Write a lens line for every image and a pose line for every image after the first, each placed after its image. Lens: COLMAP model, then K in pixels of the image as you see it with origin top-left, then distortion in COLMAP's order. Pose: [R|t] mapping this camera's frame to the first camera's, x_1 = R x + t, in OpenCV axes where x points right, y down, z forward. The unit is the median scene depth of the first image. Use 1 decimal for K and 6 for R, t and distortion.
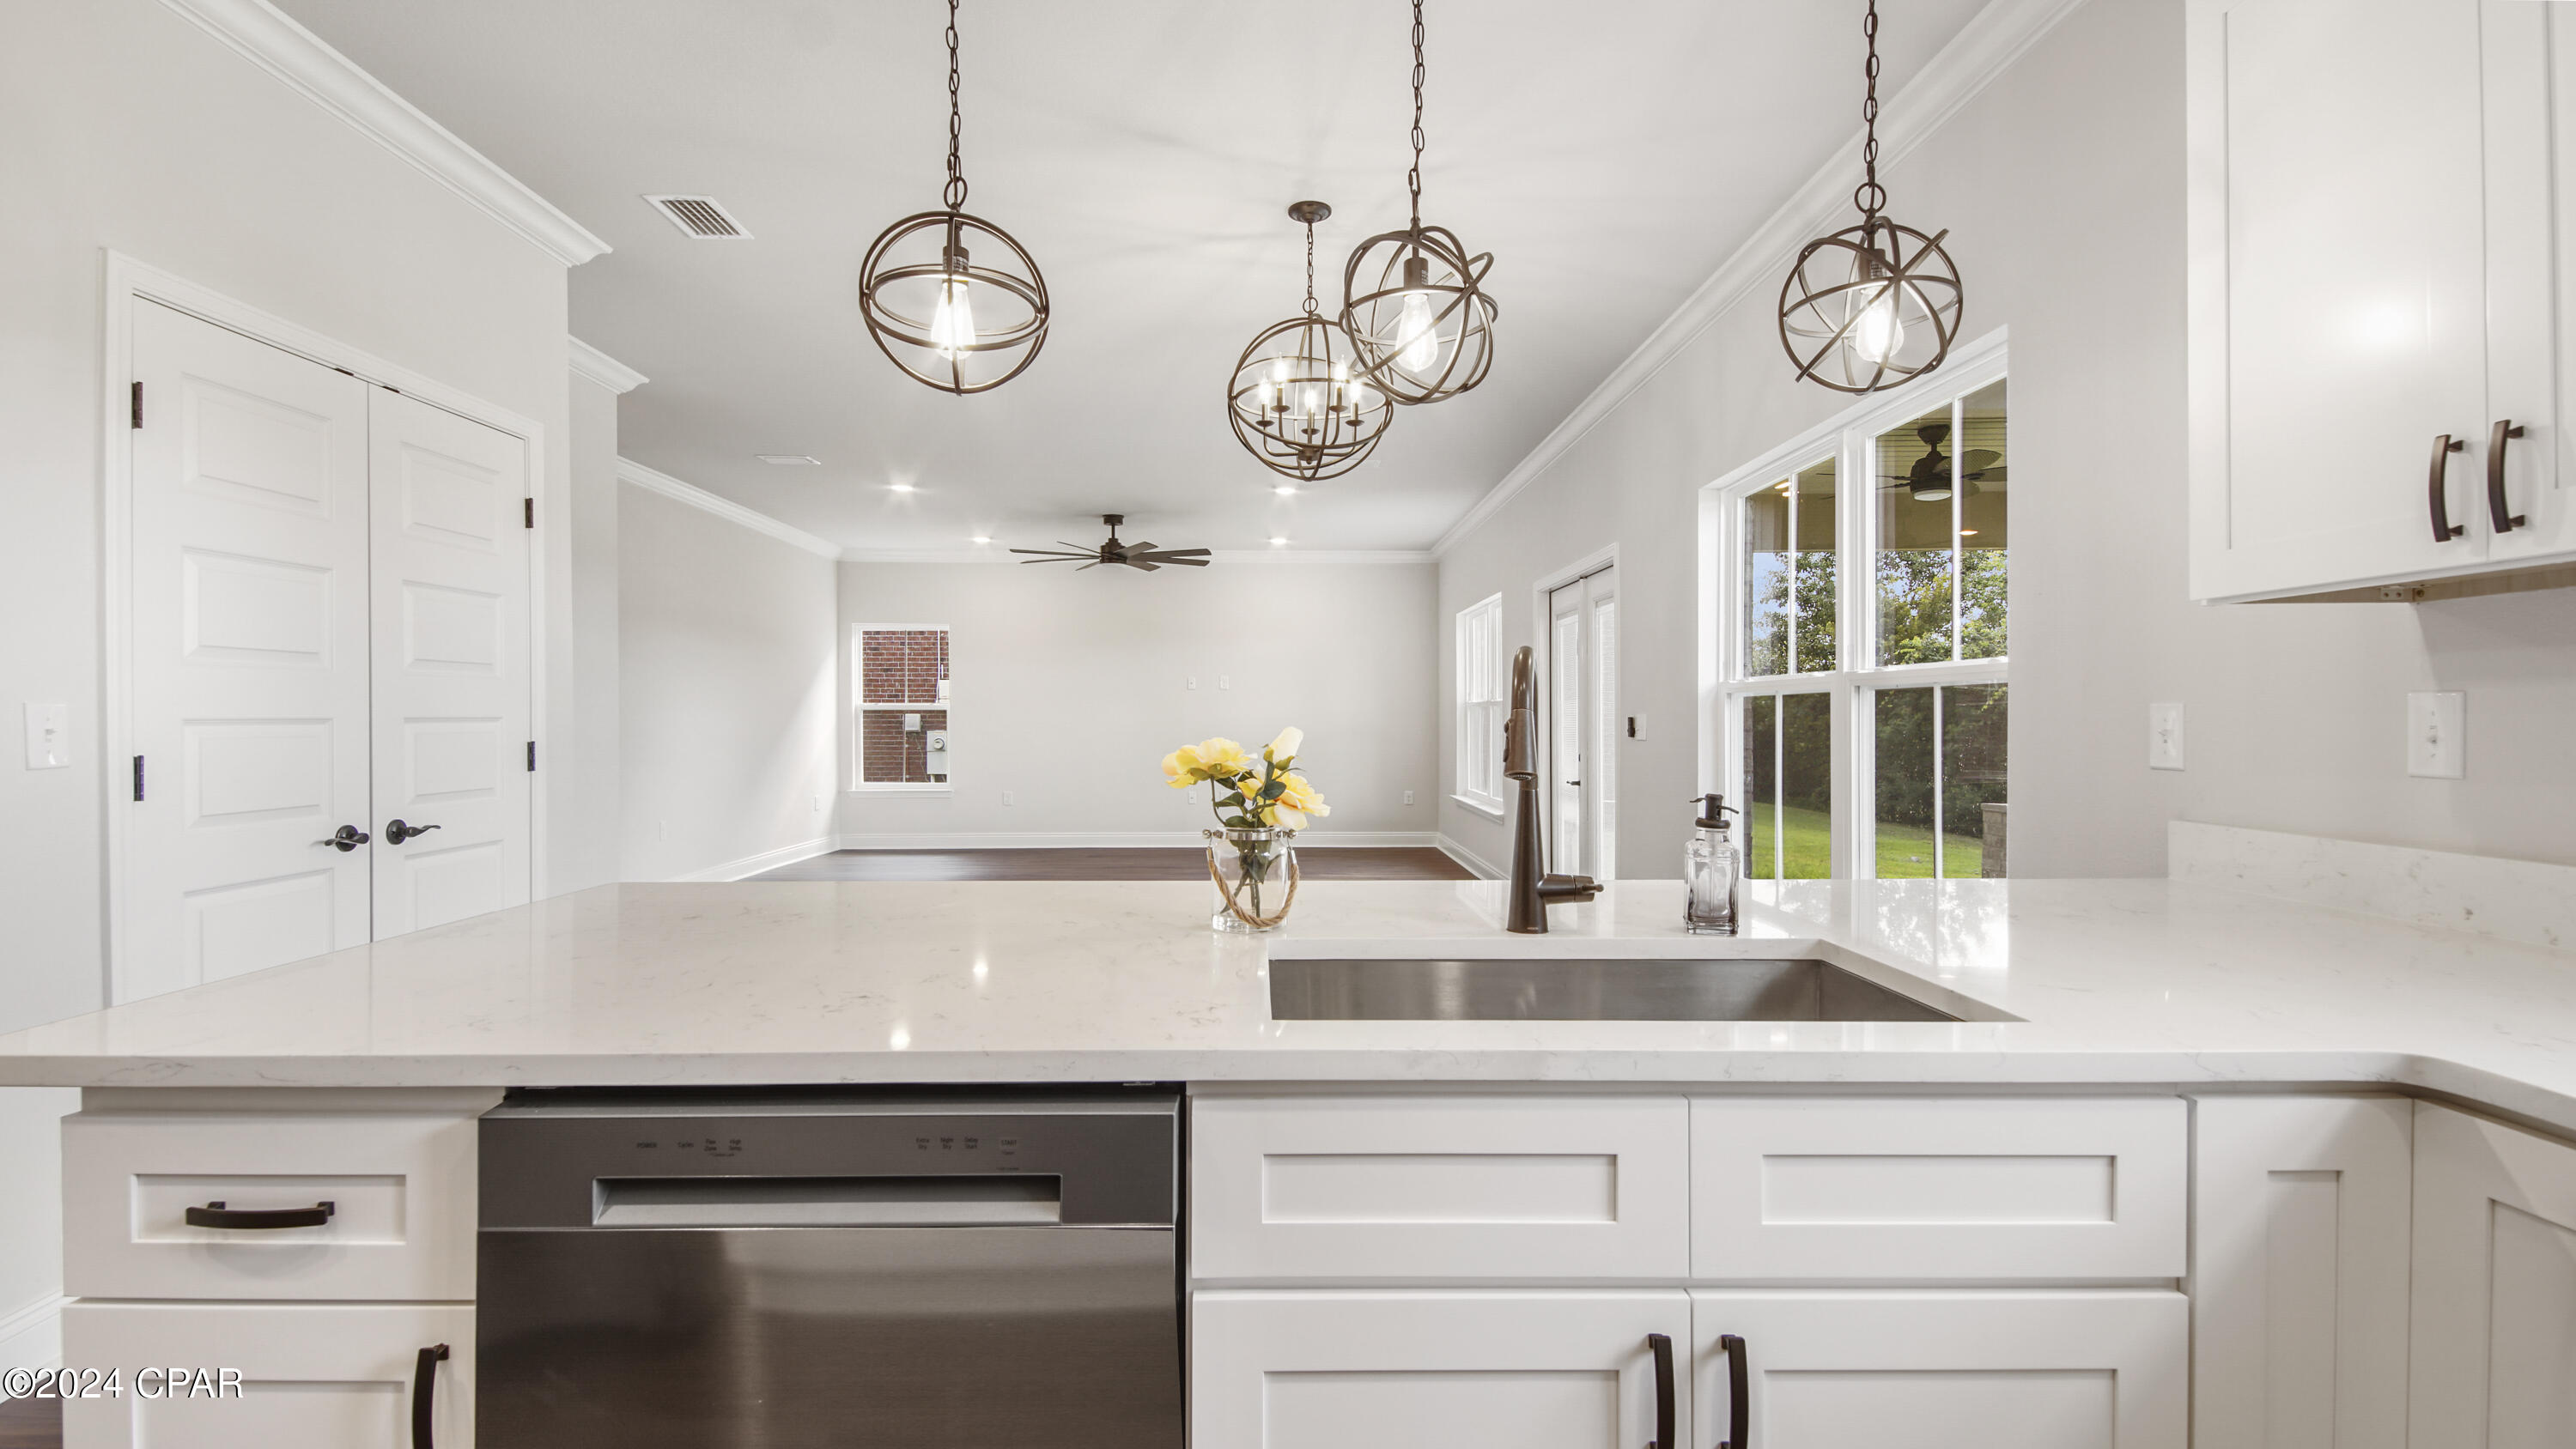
lens RADIAL K [[1189.9, 0, 1266.8], [0, 1189.9, 720.4], [0, 0, 1]] dist [0.014282, -0.004289]
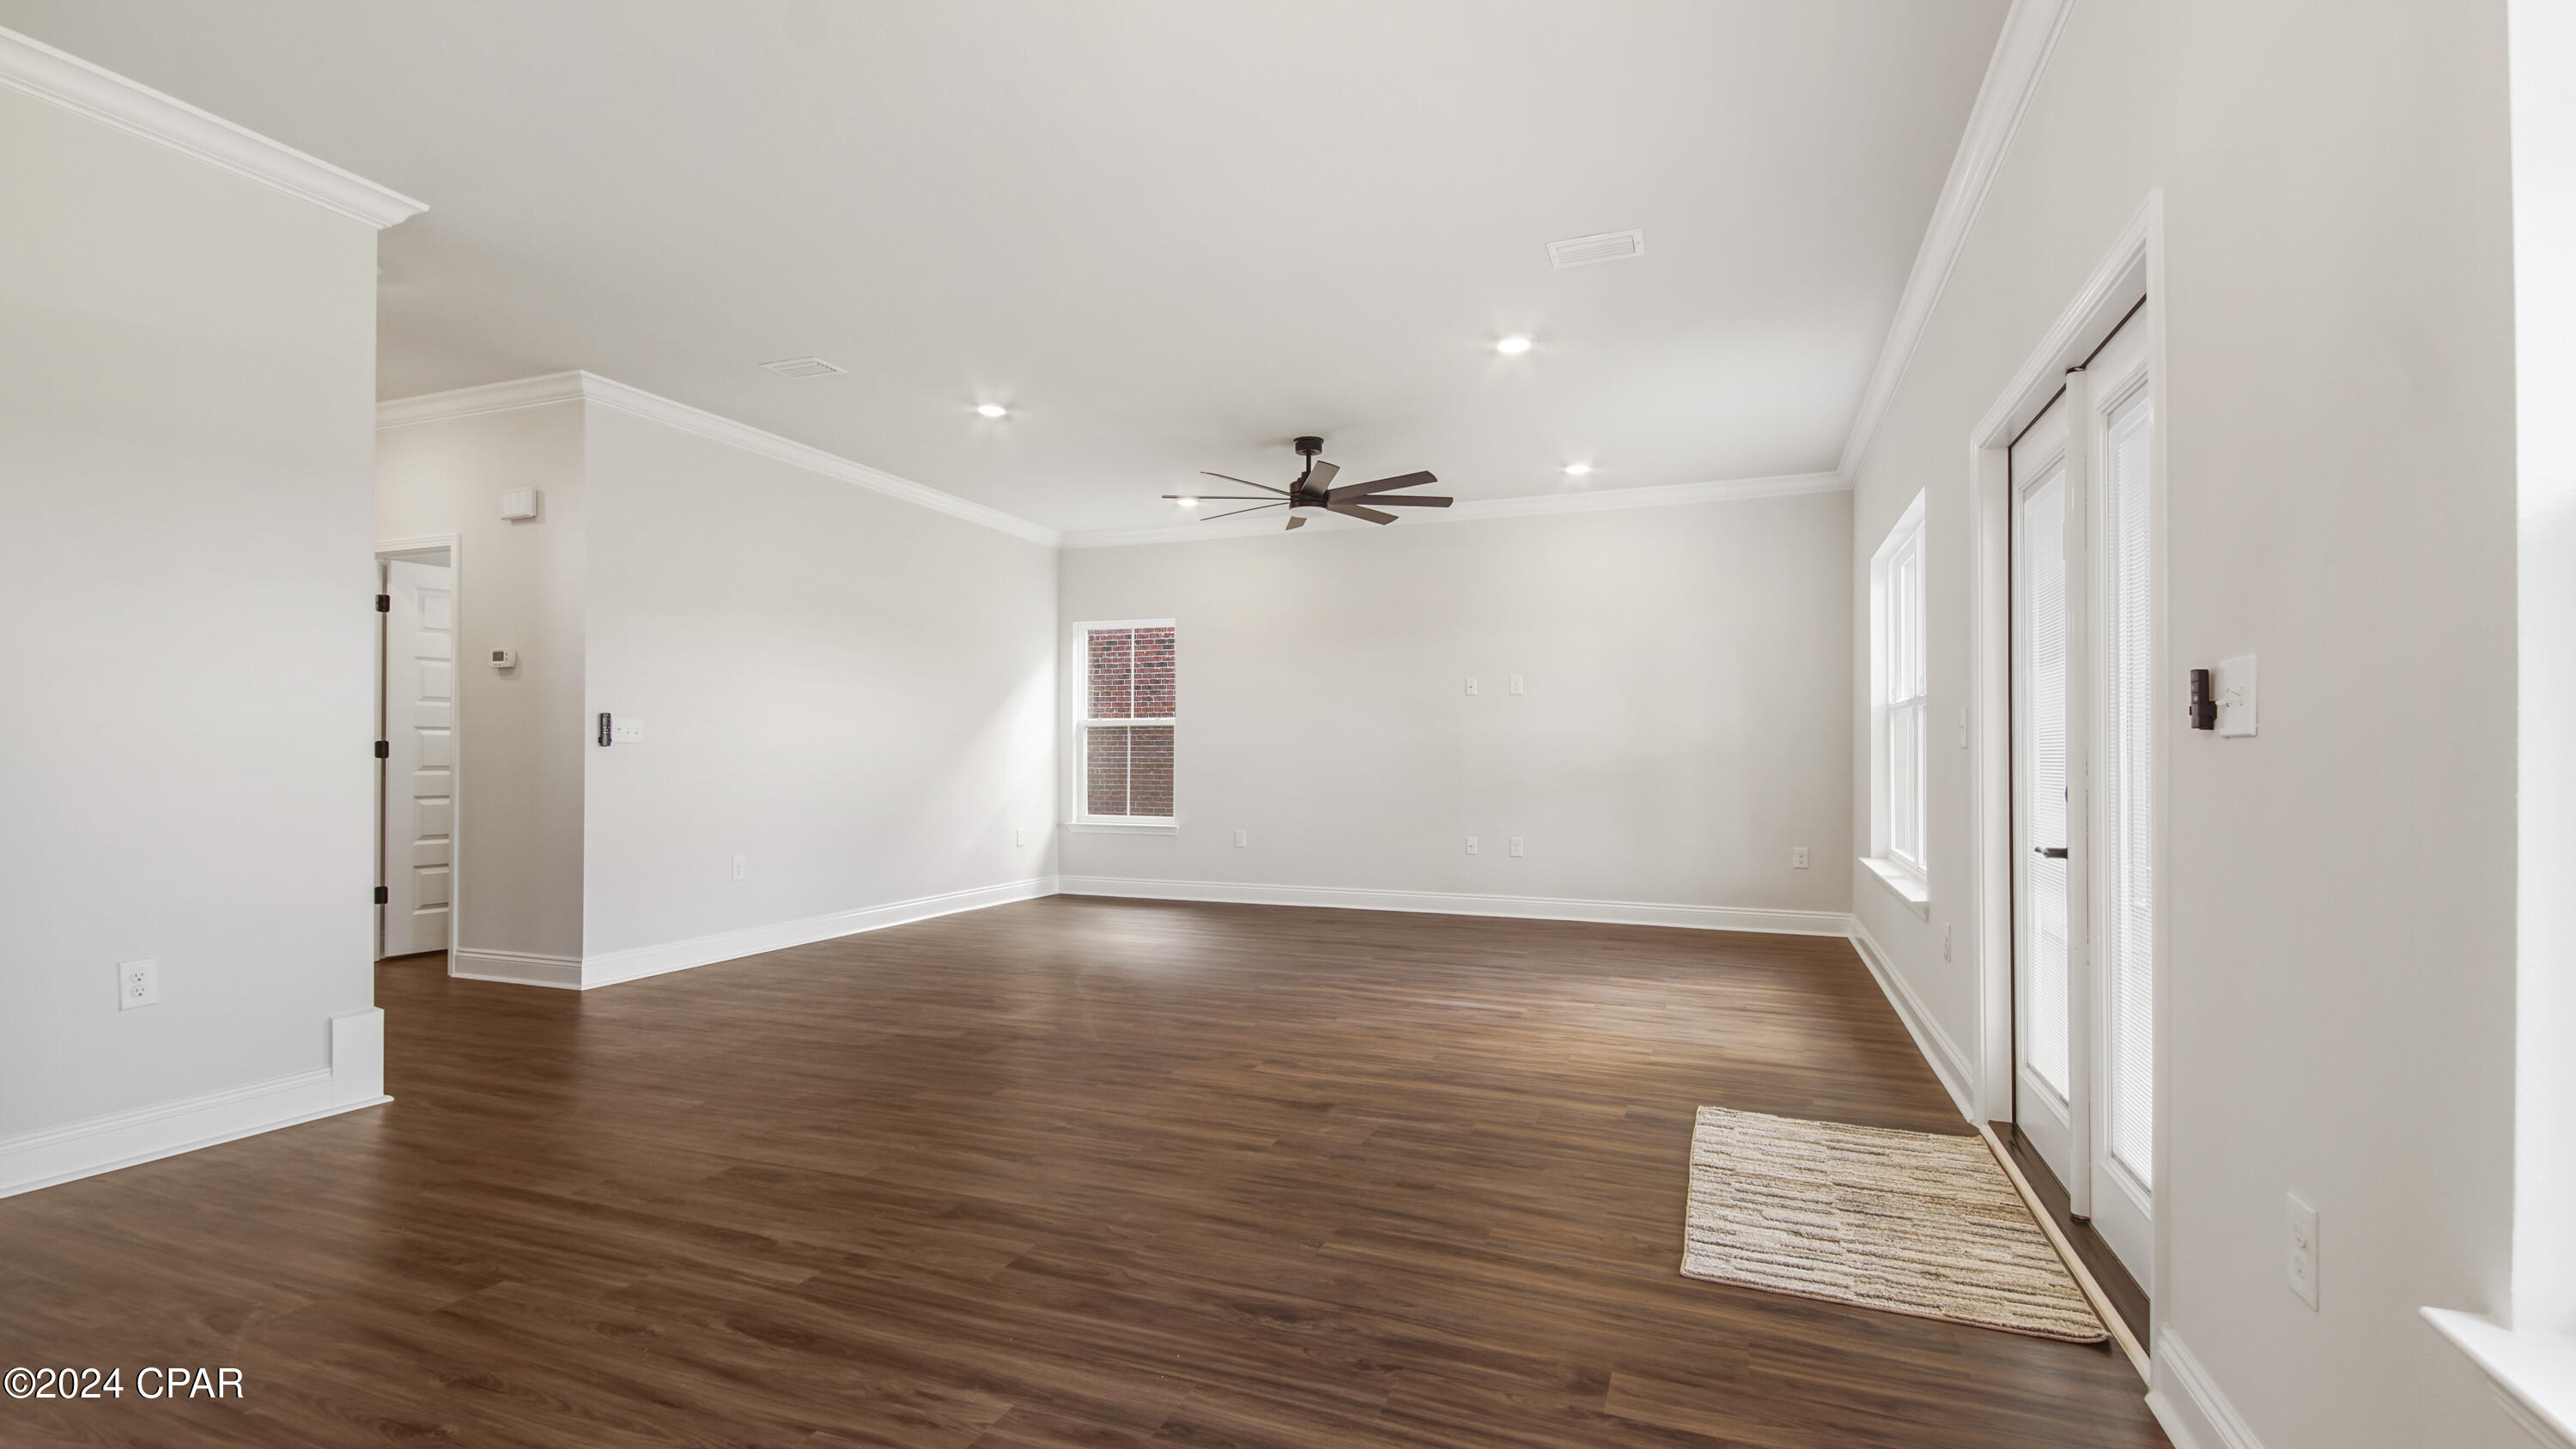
lens RADIAL K [[1189.9, 0, 1268.0], [0, 1189.9, 734.6], [0, 0, 1]] dist [0.014282, -0.004289]
pose [[0.927521, -0.000250, -0.373771, 0.088662], [-0.006938, 0.999816, -0.017885, 0.011110], [0.373707, 0.019182, 0.927348, 0.277888]]
